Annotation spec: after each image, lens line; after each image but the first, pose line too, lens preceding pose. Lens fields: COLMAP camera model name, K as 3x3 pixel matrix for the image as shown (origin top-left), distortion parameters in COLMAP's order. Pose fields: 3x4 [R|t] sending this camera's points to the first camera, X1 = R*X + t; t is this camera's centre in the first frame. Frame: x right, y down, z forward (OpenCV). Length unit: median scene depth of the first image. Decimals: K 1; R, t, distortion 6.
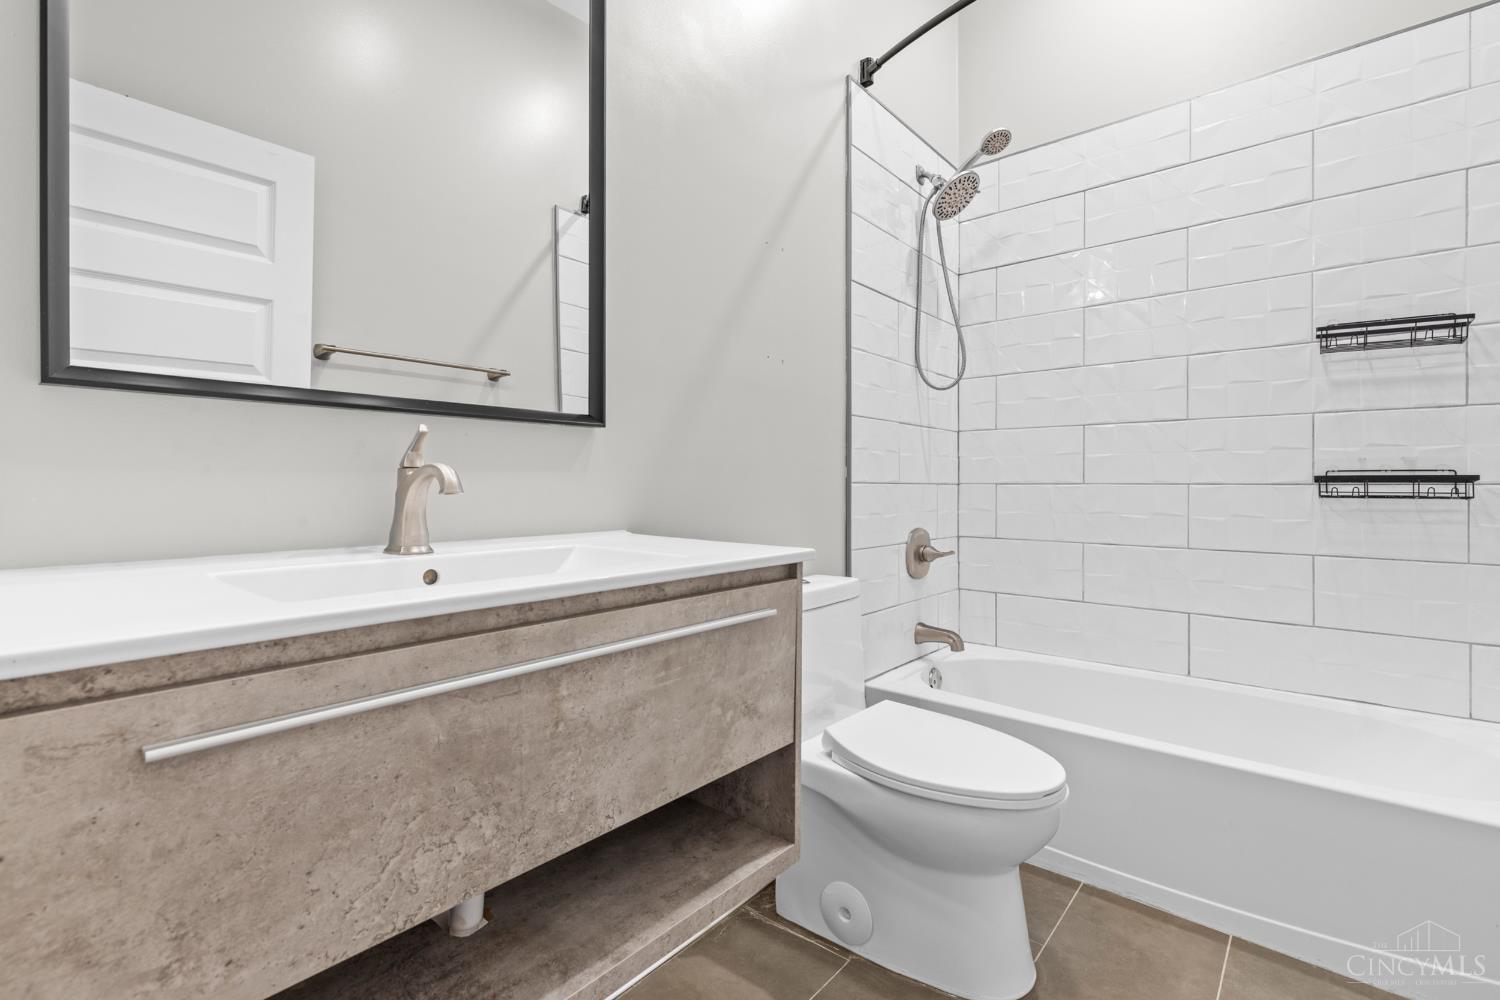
lens RADIAL K [[670.2, 0, 743.8], [0, 670.2, 496.2], [0, 0, 1]] dist [0.000183, 0.000024]
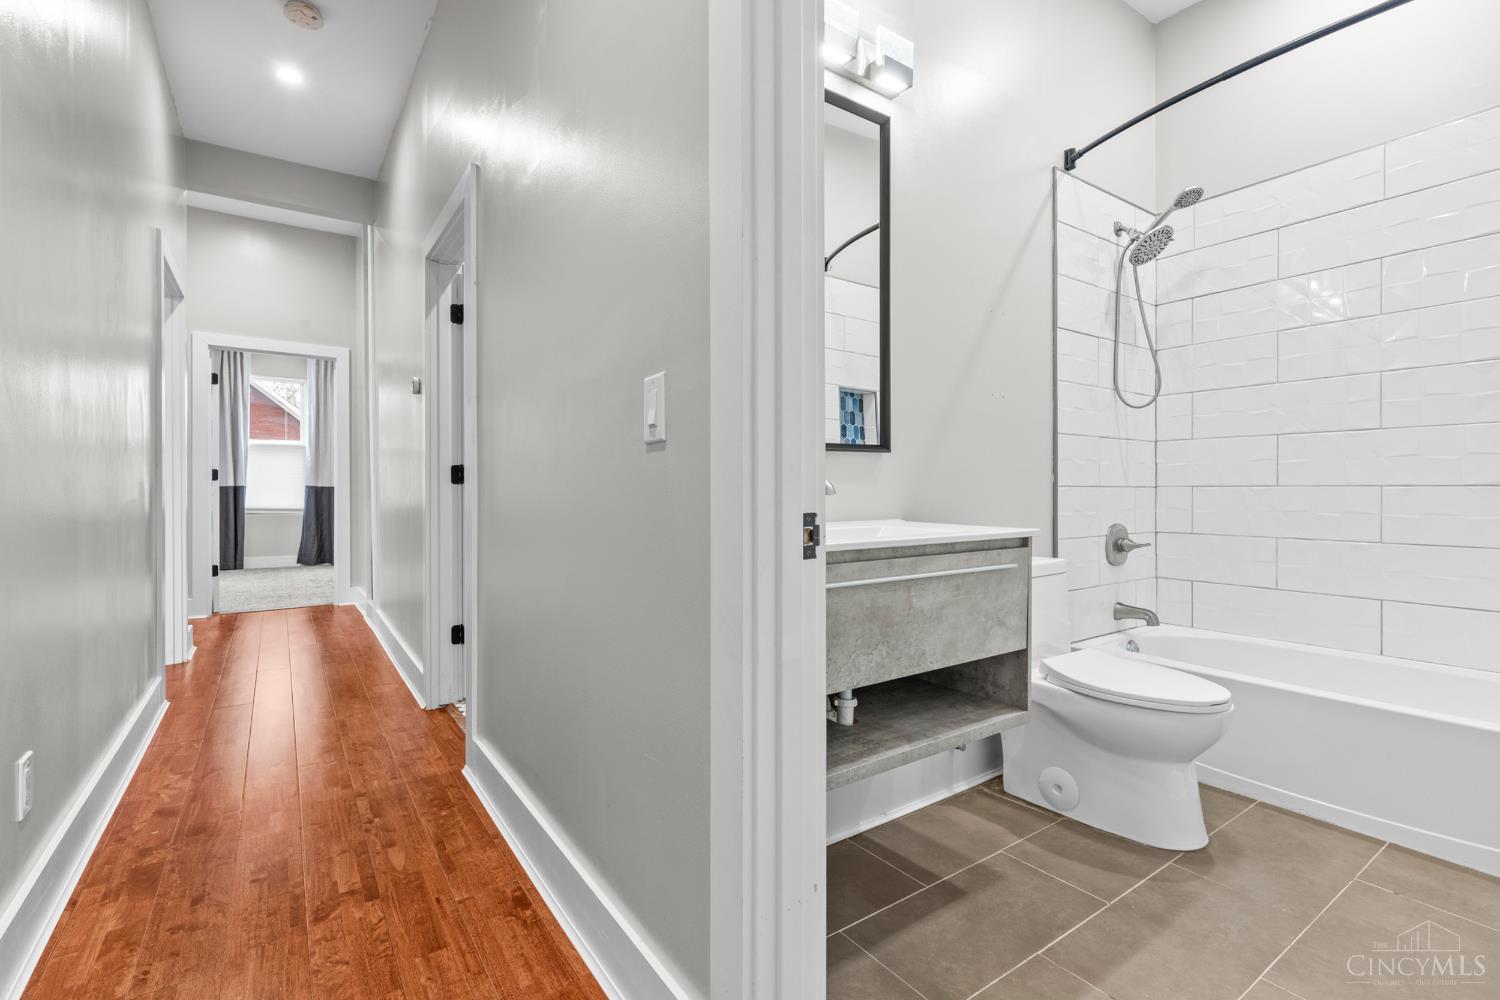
lens RADIAL K [[670.2, 0, 743.8], [0, 670.2, 496.2], [0, 0, 1]] dist [0.000183, 0.000024]
pose [[0.966127, -0.001110, -0.258063, -0.119521], [-0.000113, 0.999989, -0.004721, 0.006541], [0.258065, 0.004590, 0.966117, -0.526861]]
